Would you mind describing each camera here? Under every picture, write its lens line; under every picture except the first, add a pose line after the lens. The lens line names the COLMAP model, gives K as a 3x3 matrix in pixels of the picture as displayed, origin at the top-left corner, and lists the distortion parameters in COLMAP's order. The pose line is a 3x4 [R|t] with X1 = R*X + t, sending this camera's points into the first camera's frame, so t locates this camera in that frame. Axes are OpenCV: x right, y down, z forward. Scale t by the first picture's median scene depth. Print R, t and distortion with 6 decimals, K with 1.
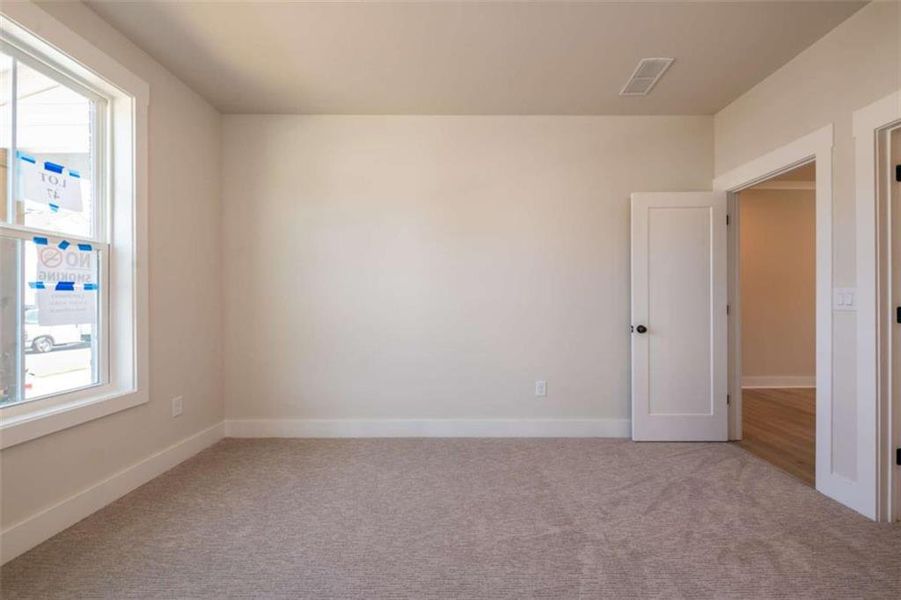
lens RADIAL K [[362.2, 0, 450.5], [0, 362.2, 300.0], [0, 0, 1]] dist [0.000574, -0.000001]
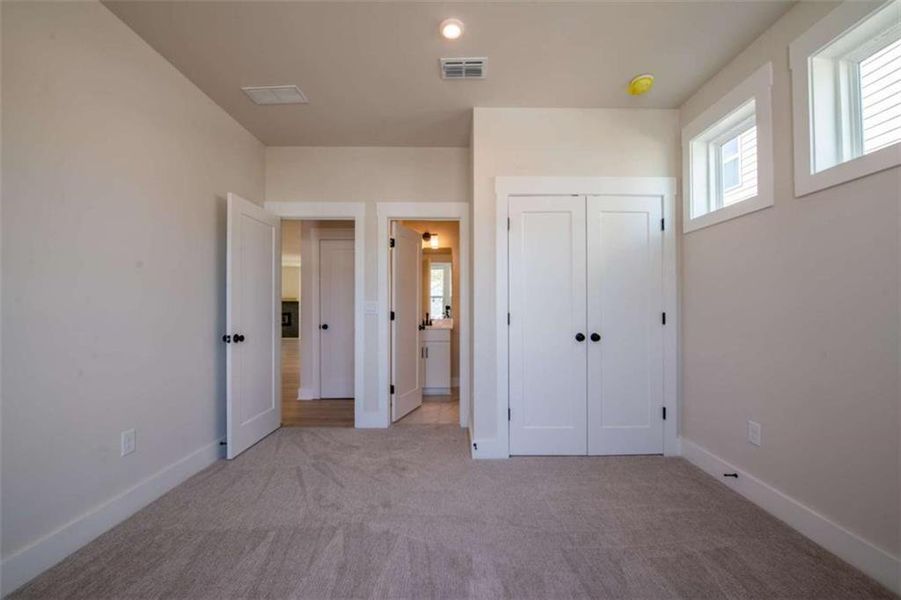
lens RADIAL K [[388.3, 0, 450.5], [0, 388.3, 300.0], [0, 0, 1]] dist [-0.001806, -0.000398]
pose [[-0.036749, 0.019083, 0.999142, -0.685217], [-0.000526, 0.999817, -0.019115, -0.001420], [-0.999324, -0.001228, -0.036732, 0.627087]]
